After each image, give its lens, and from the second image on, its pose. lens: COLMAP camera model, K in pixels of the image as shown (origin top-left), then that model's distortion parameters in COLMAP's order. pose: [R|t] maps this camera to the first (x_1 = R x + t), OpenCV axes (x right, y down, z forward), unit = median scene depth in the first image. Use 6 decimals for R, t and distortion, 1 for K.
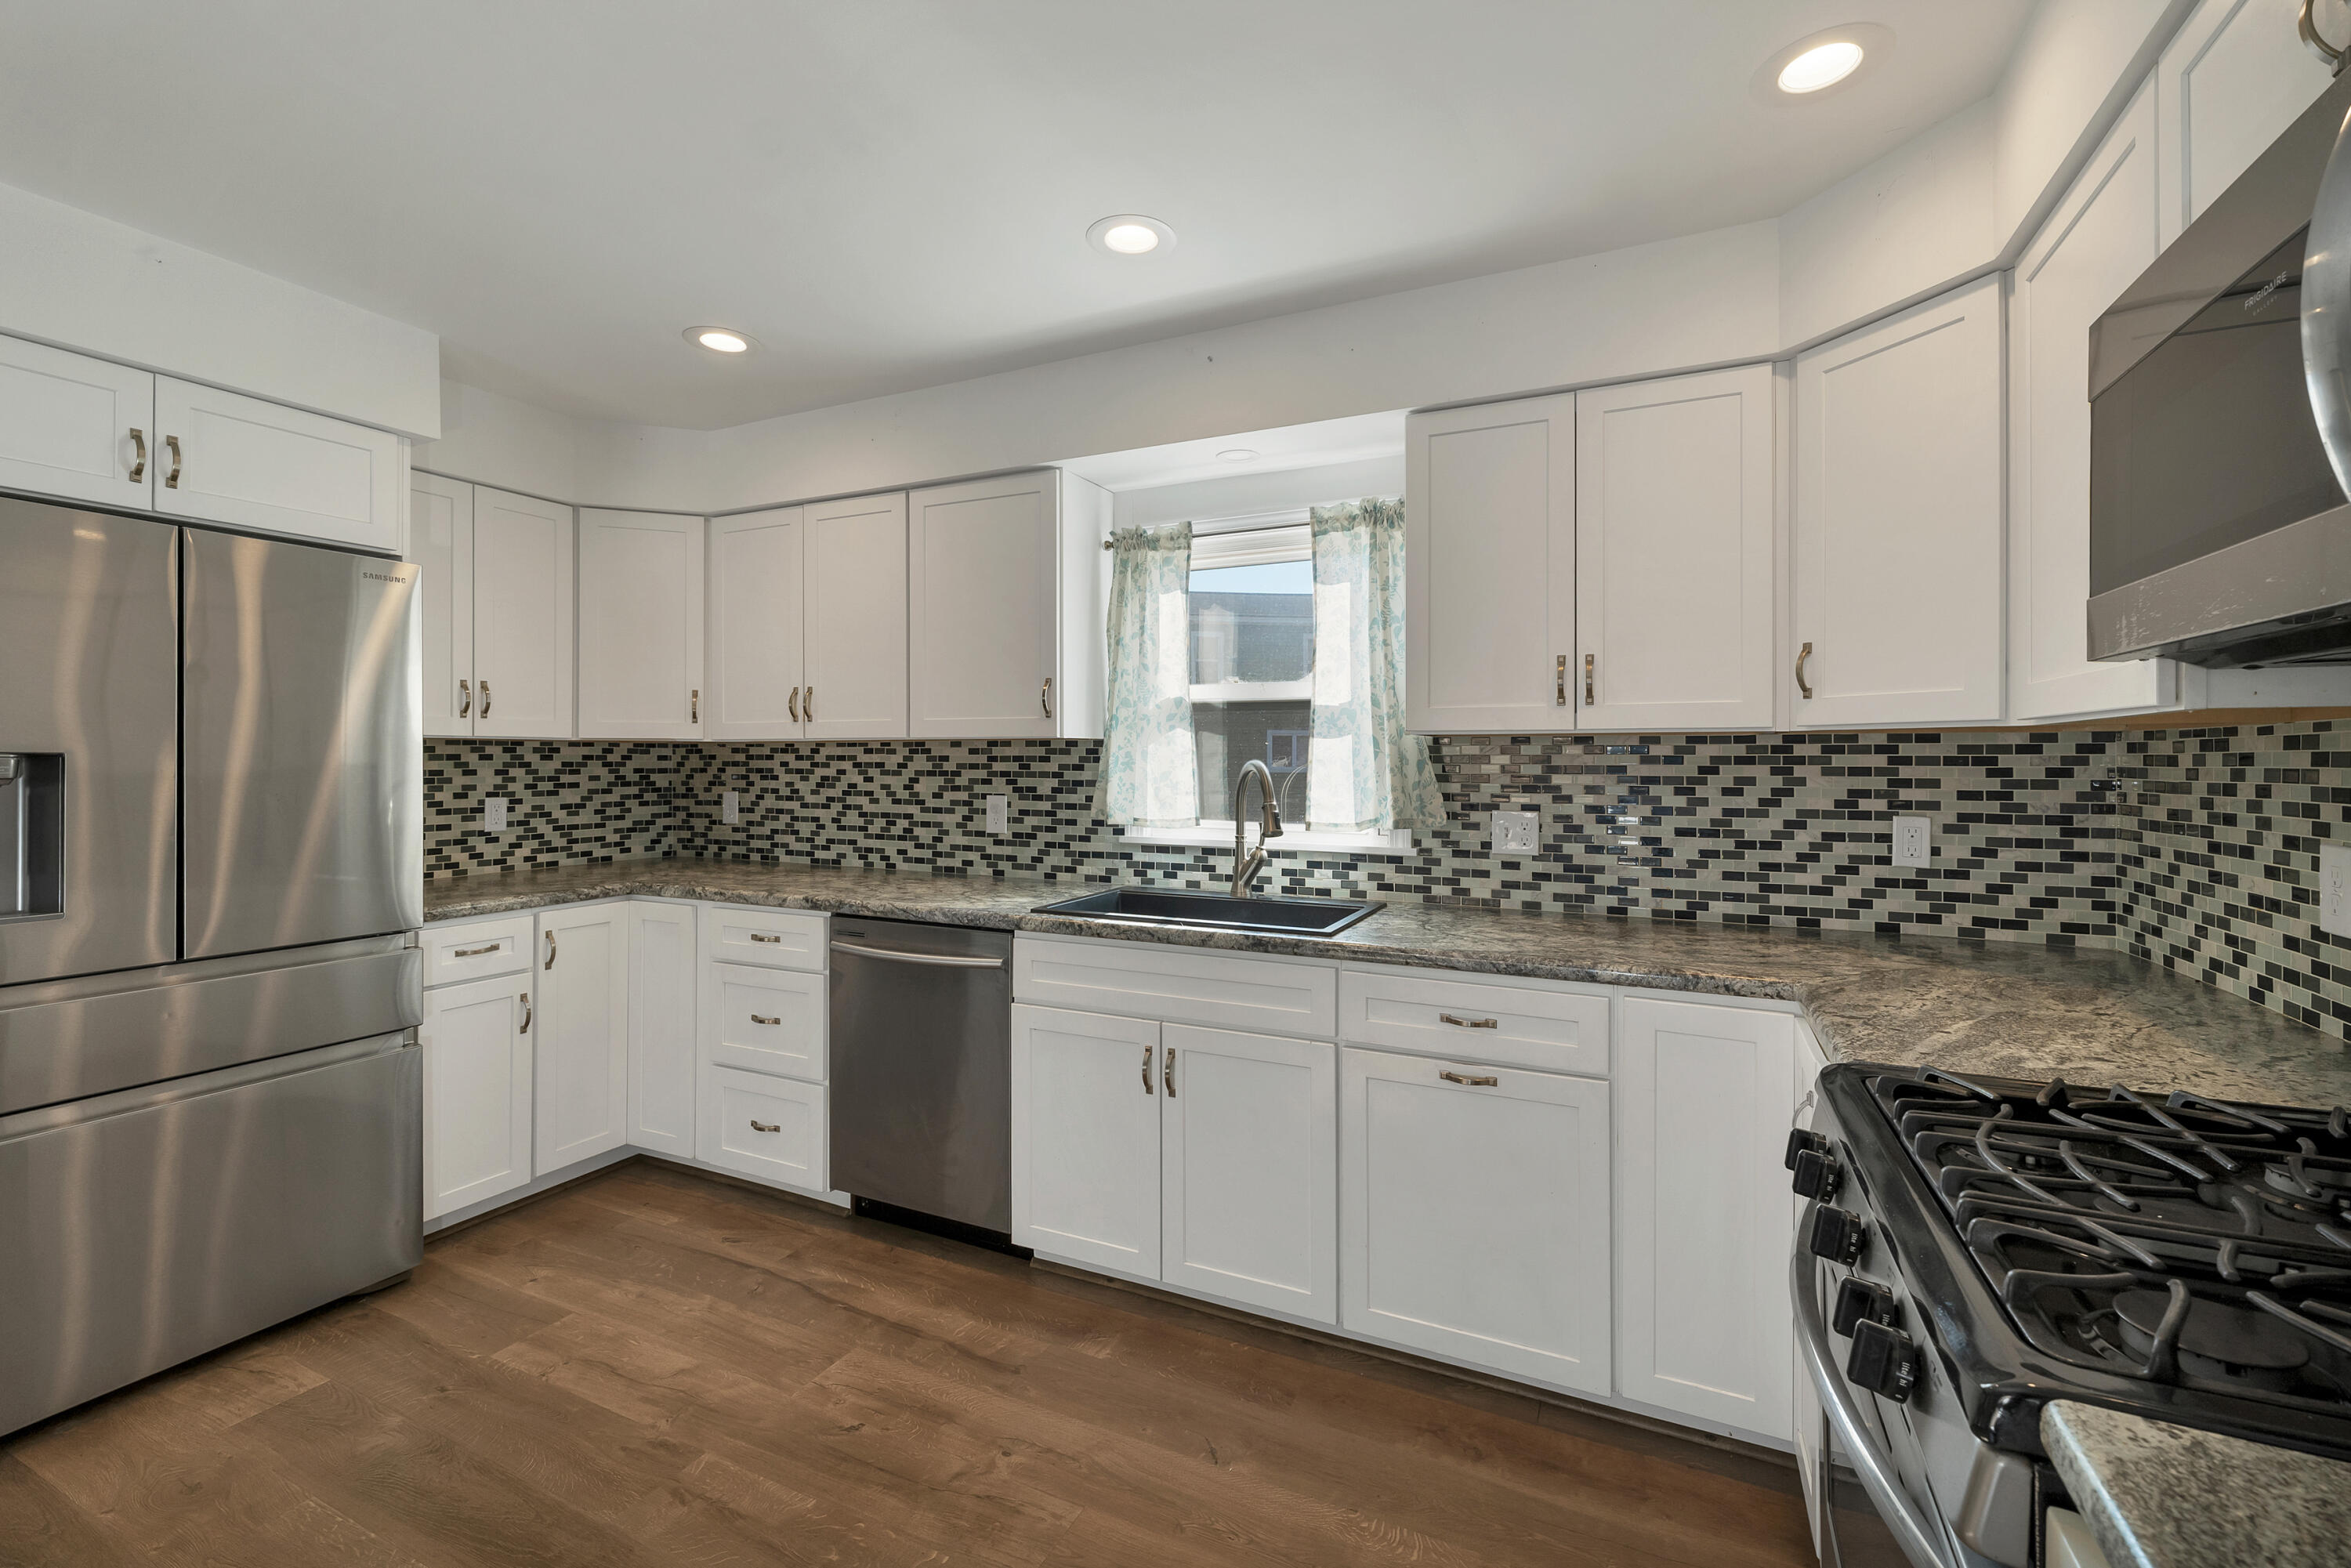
lens RADIAL K [[998.2, 0, 1172.7], [0, 998.2, 755.9], [0, 0, 1]] dist [-0.000107, 0.000128]
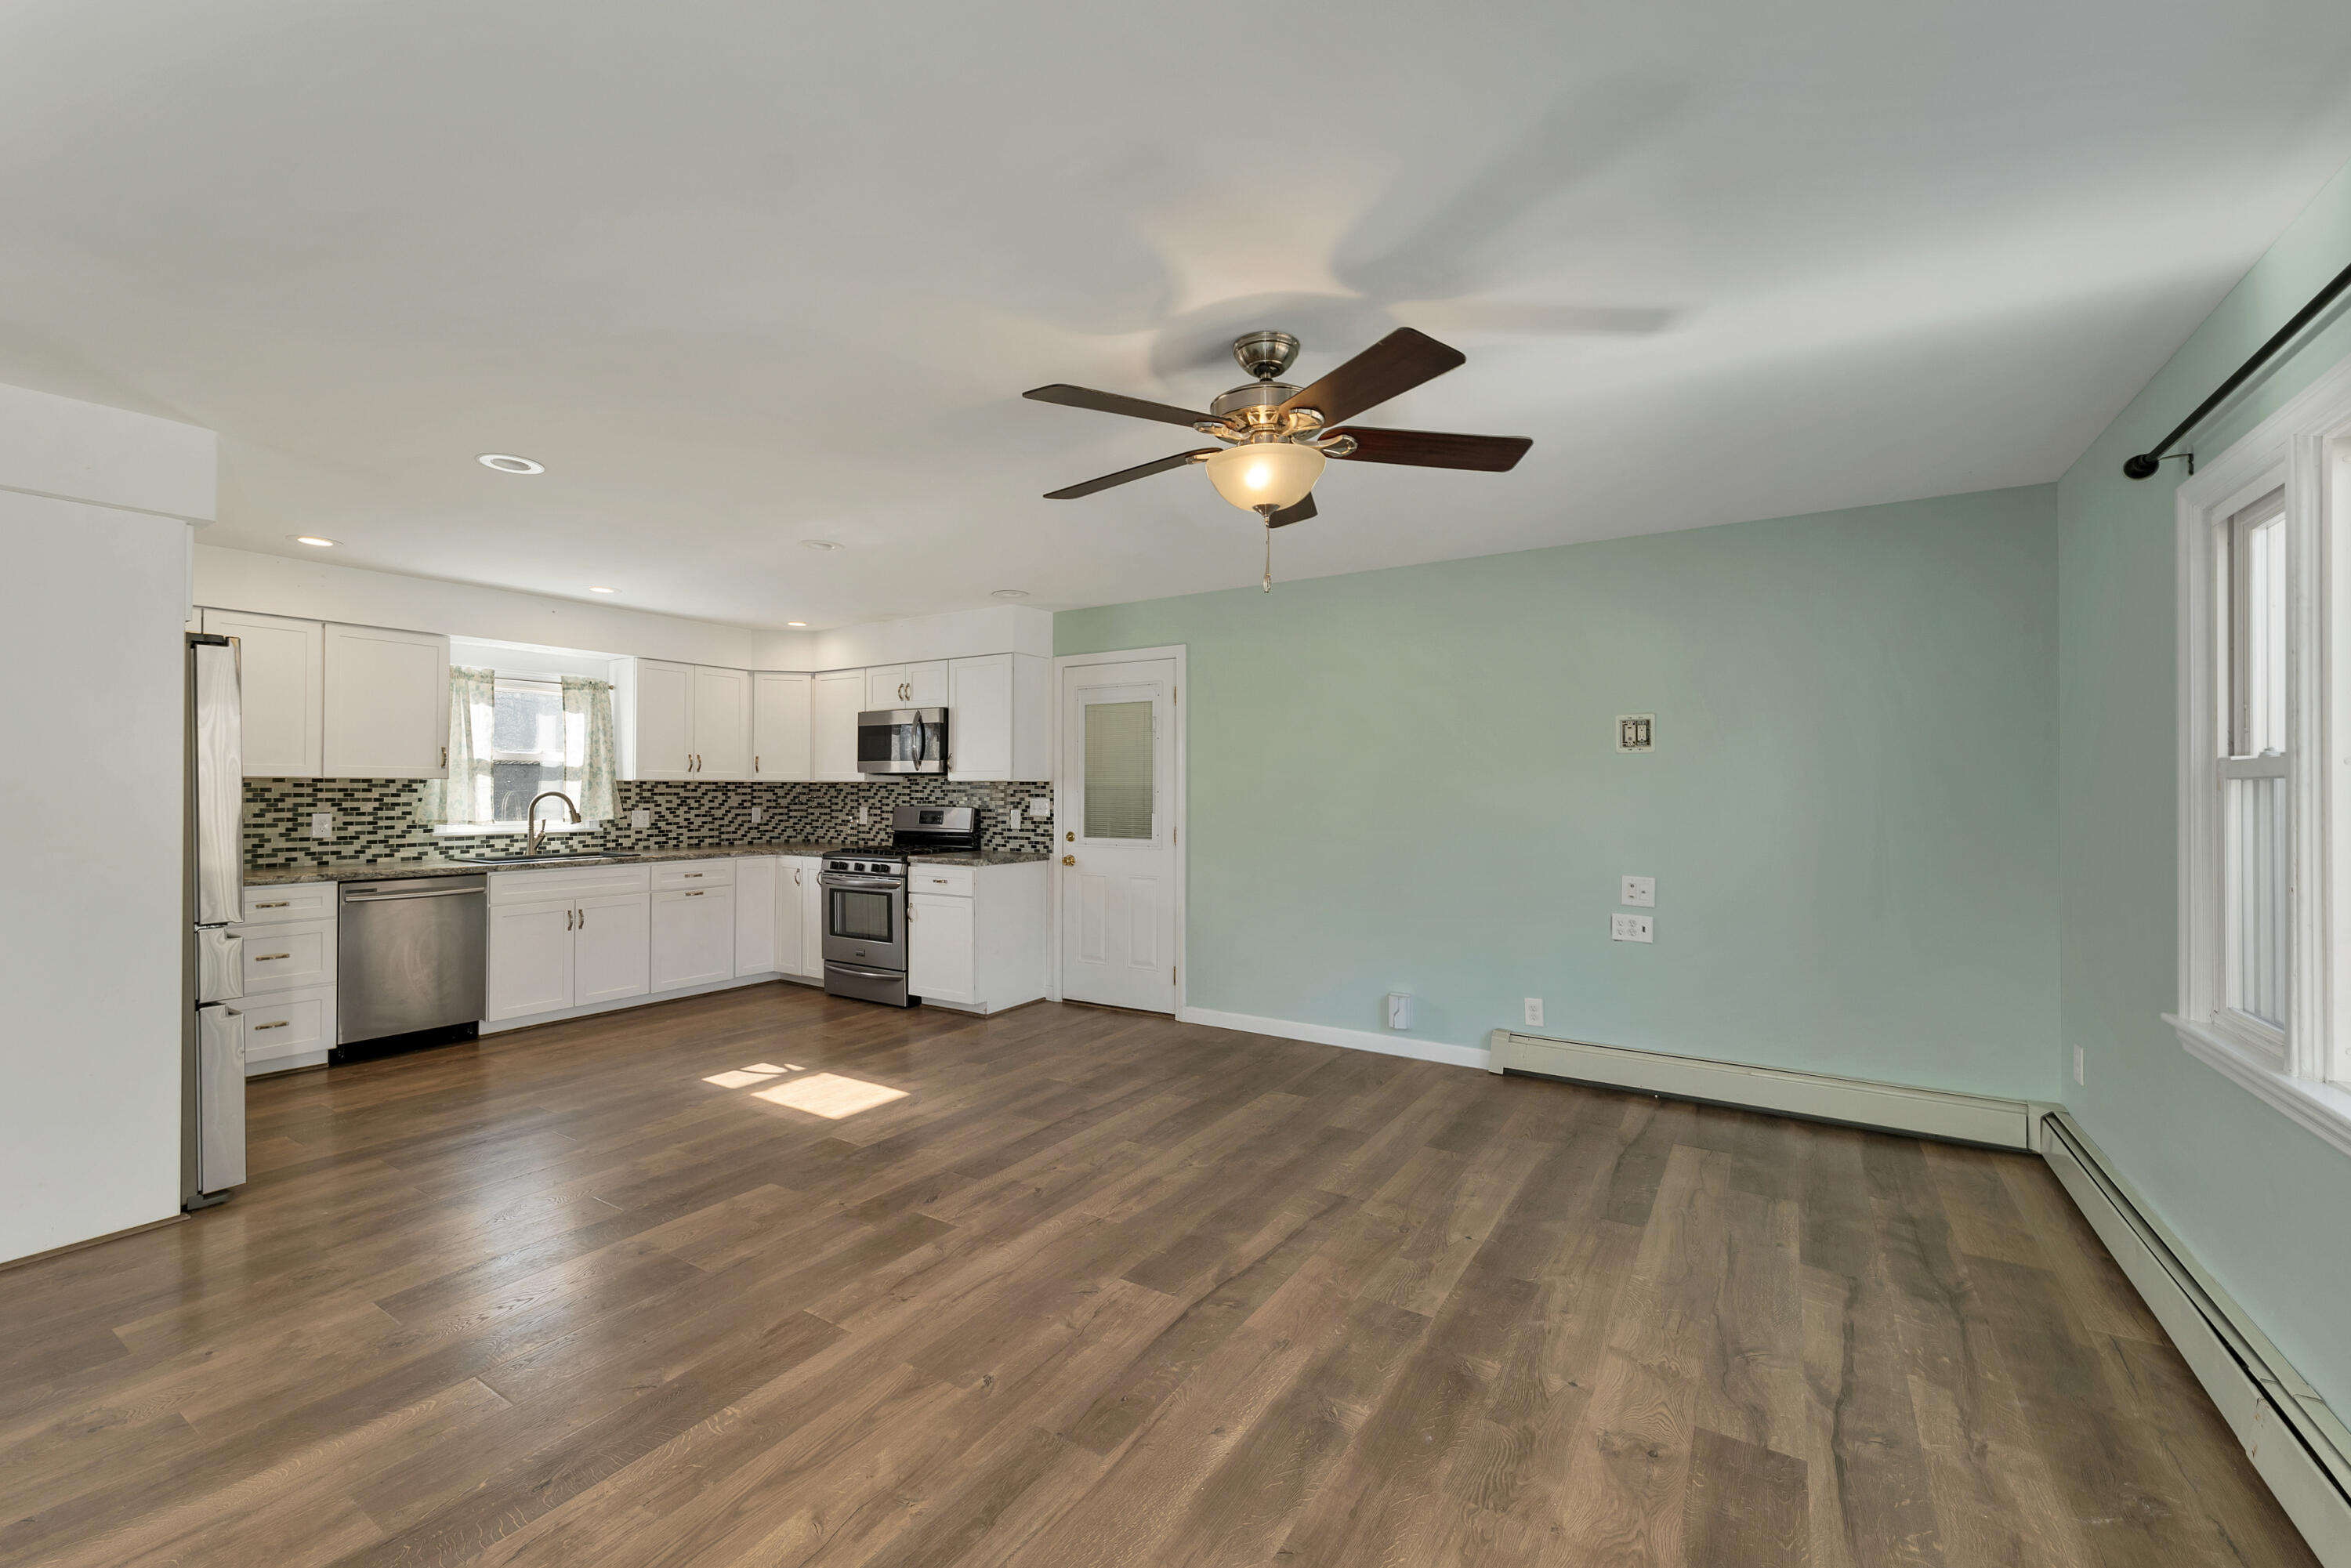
lens RADIAL K [[959.0, 0, 1175.5], [0, 959.0, 784.0], [0, 0, 1]] dist [-0.000501, -0.000017]
pose [[0.118600, 0.005562, 0.992927, -2.074106], [-0.003548, 0.999980, -0.005178, -0.005187], [-0.992936, -0.002909, 0.118618, -0.693223]]
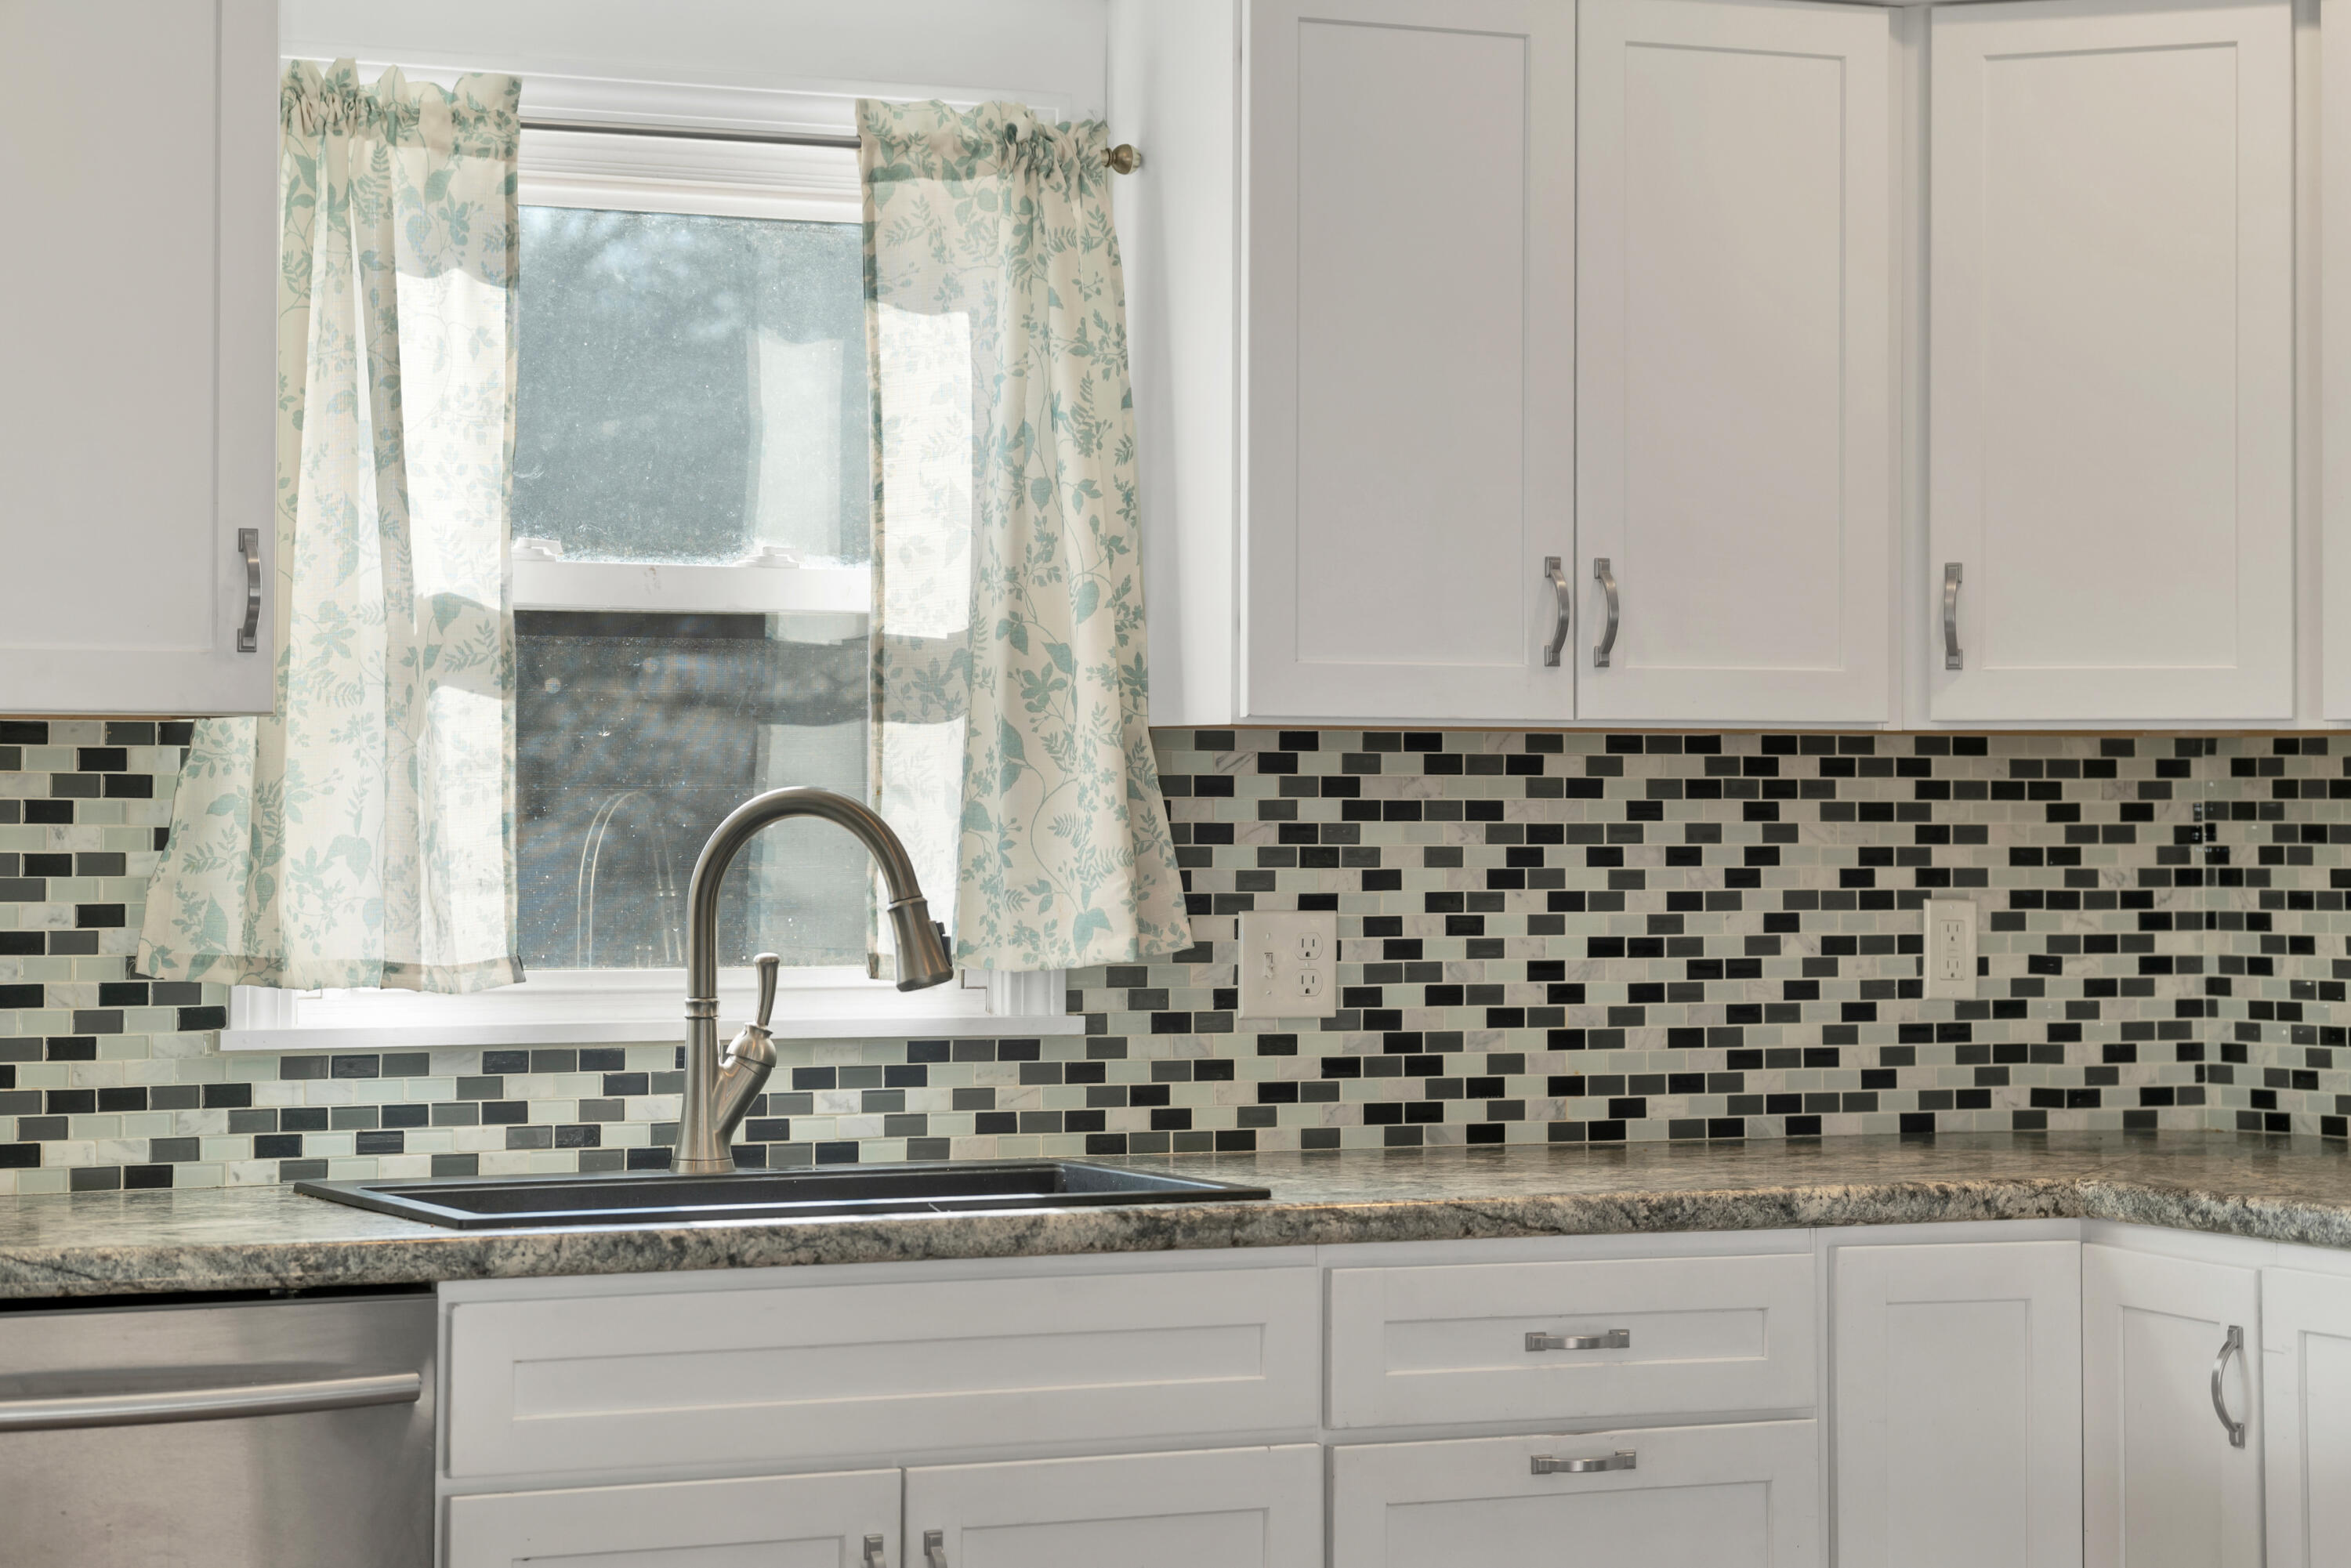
lens RADIAL K [[5175.0, 0, 1171.5], [0, 5175.0, 669.1], [0, 0, 1]] dist [0.166636, 0.020586]
pose [[0.624874, 0.021428, 0.780432, -1.463386], [-0.001055, 0.999646, -0.026603, 0.013067], [-0.780725, 0.015800, 0.624675, -0.321902]]
